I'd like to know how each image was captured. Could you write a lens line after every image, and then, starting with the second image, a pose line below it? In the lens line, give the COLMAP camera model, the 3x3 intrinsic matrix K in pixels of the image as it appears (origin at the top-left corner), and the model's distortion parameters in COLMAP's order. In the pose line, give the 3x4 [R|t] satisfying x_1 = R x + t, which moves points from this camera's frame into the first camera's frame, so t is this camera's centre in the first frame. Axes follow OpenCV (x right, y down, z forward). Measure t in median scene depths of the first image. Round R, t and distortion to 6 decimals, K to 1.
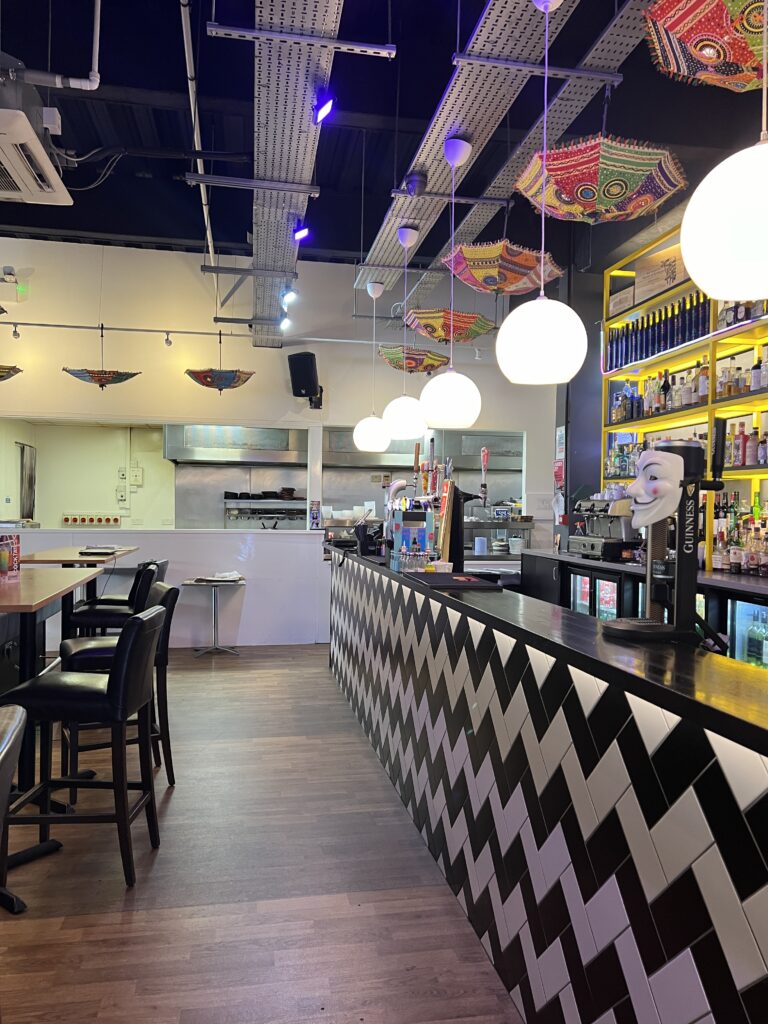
lens RADIAL K [[769.9, 0, 379.7], [0, 769.9, 510.9], [0, 0, 1]] dist [0.063286, -0.066420]
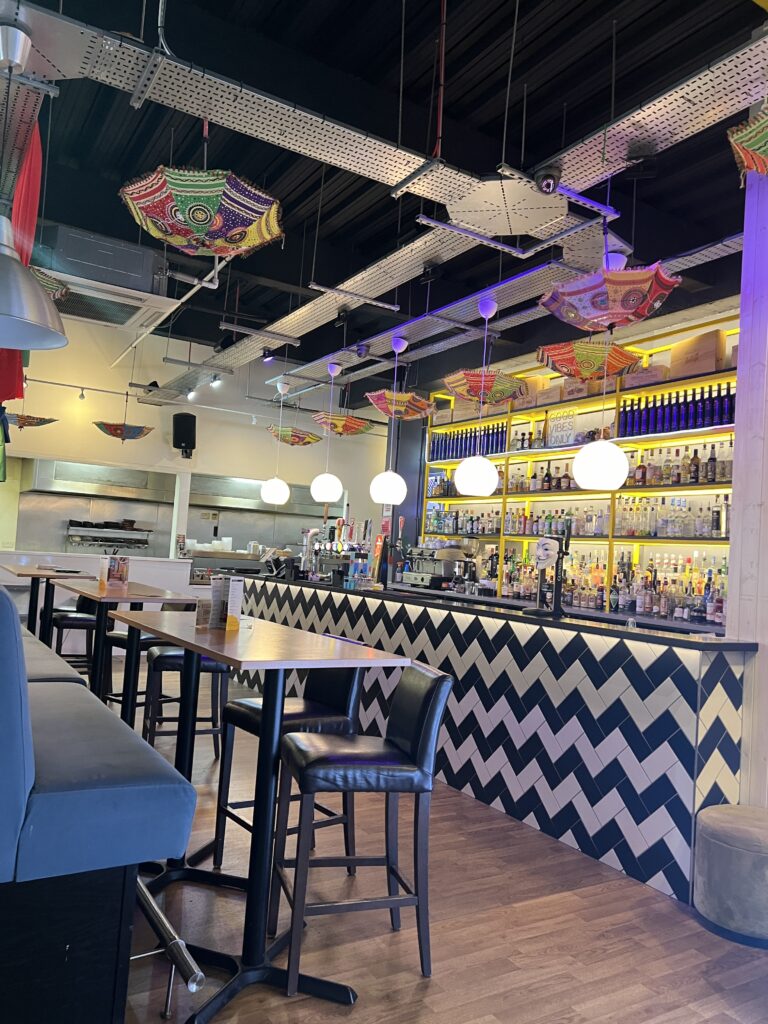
lens RADIAL K [[769.9, 0, 386.9], [0, 769.9, 510.4], [0, 0, 1]] dist [0.063286, -0.066420]
pose [[0.929936, 0.067583, 0.361458, -0.261330], [-0.051481, 0.997213, -0.054006, -0.002134], [-0.364100, 0.031614, 0.930823, -0.283279]]
